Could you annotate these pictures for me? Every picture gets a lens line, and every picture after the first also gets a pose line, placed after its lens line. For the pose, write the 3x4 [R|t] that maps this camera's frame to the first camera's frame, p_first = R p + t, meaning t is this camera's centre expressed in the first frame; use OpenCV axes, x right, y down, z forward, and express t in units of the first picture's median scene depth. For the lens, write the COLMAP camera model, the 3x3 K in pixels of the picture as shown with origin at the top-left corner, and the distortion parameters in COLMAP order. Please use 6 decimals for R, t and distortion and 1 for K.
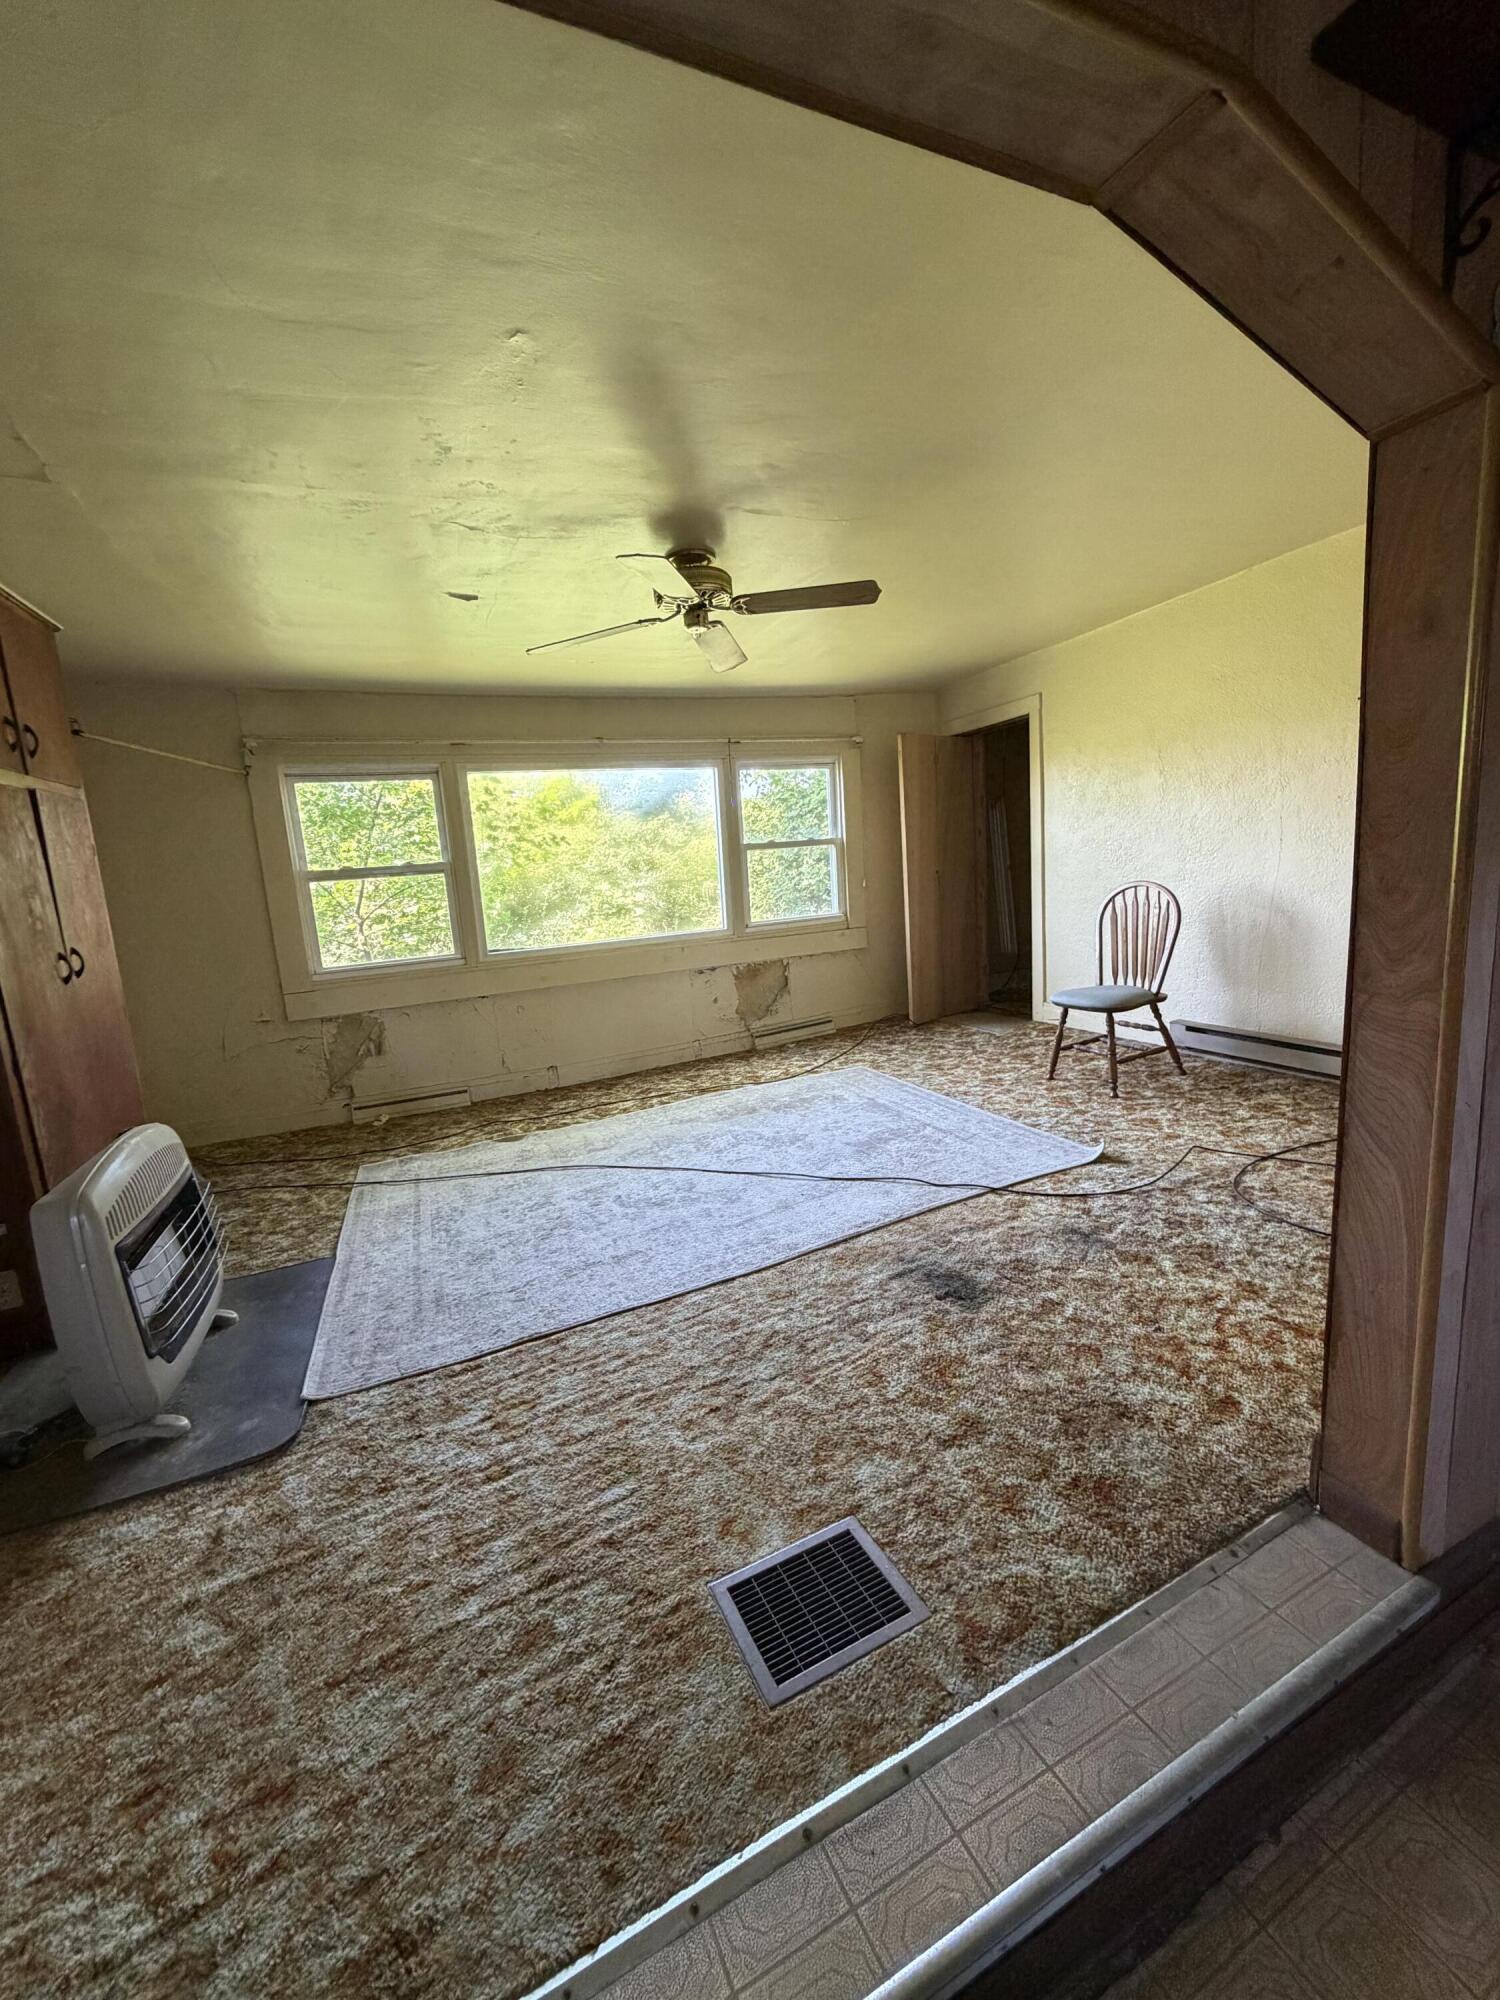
lens RADIAL K [[809.9, 0, 750.0], [0, 809.9, 1000.0], [0, 0, 1]] dist [0.003380, 0.000313]
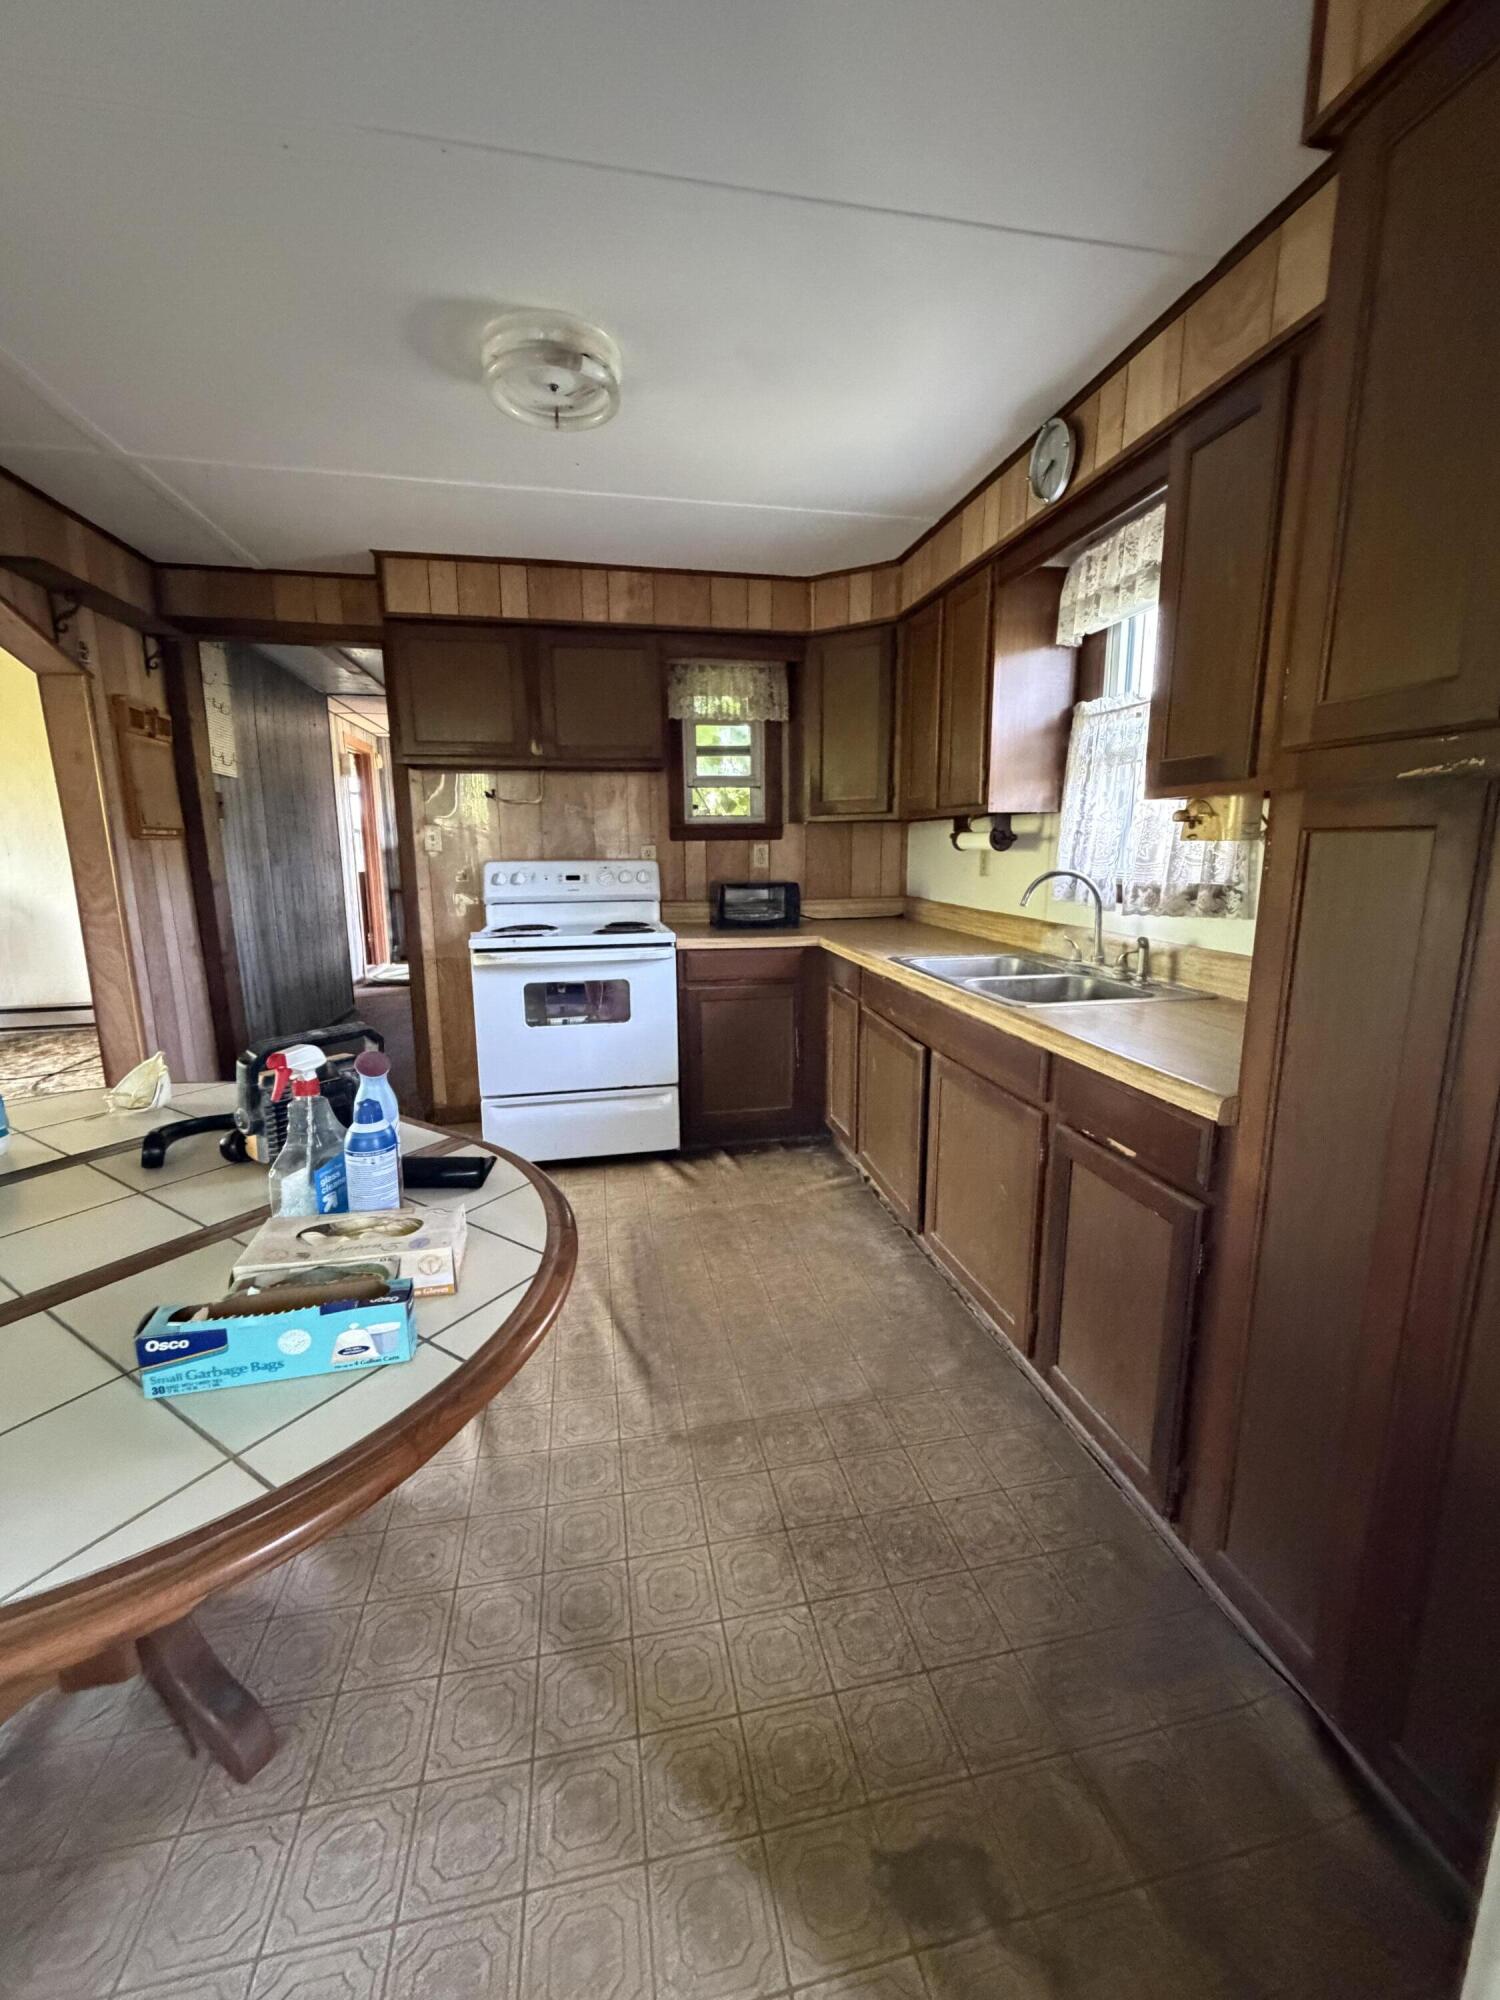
lens RADIAL K [[809.9, 0, 750.0], [0, 809.9, 1000.0], [0, 0, 1]] dist [0.003380, 0.000313]
pose [[0.244667, -0.114774, 0.962790, -0.999240], [0.155564, 0.984753, 0.077860, 0.344642], [-0.957046, 0.130726, 0.258791, -1.323105]]
